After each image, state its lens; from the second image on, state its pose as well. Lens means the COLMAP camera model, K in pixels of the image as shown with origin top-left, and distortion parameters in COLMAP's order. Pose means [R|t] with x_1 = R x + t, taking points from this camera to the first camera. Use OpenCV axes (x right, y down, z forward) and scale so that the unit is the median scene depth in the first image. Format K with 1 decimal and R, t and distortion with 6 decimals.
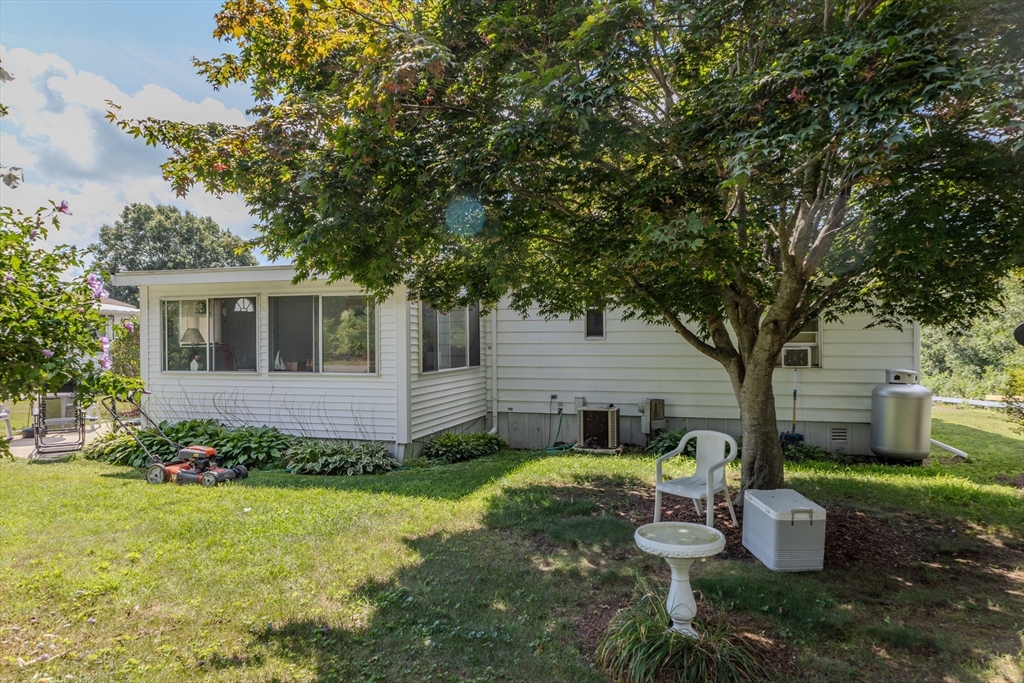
lens RADIAL K [[682.7, 0, 512.0], [0, 682.7, 341.5], [0, 0, 1]] dist [-0.002518, 0.000538]
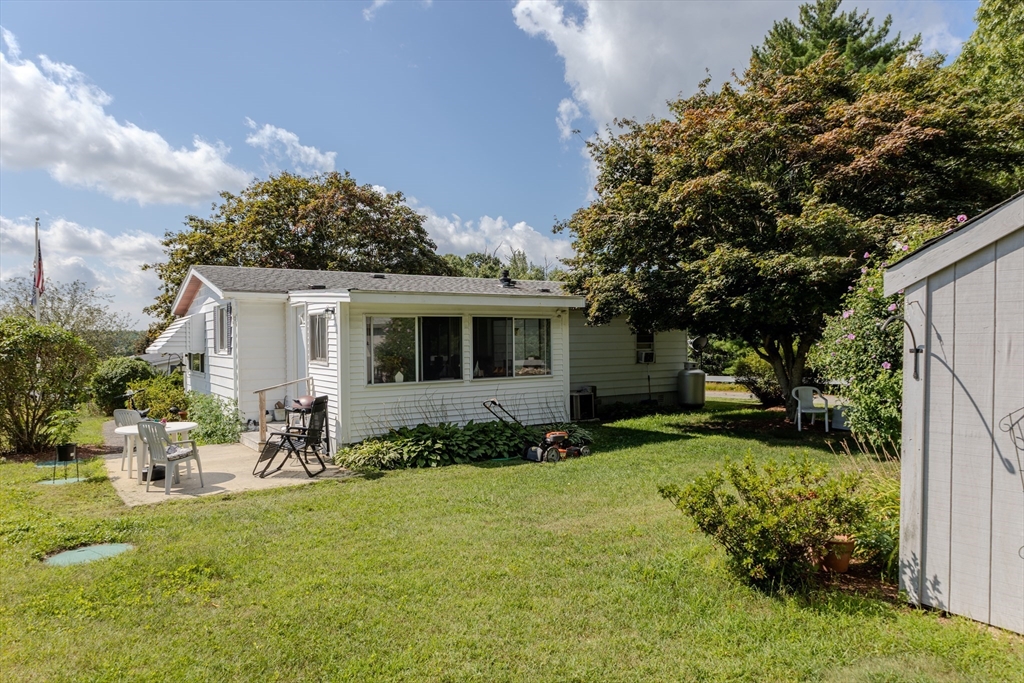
lens RADIAL K [[672.5, 0, 522.1], [0, 672.5, 344.2], [0, 0, 1]] dist [-0.007440, 0.000880]
pose [[0.632674, -0.010539, 0.774347, -1.215695], [0.022562, 0.999734, -0.004828, -0.009173], [-0.774090, 0.020525, 0.632743, 0.169099]]
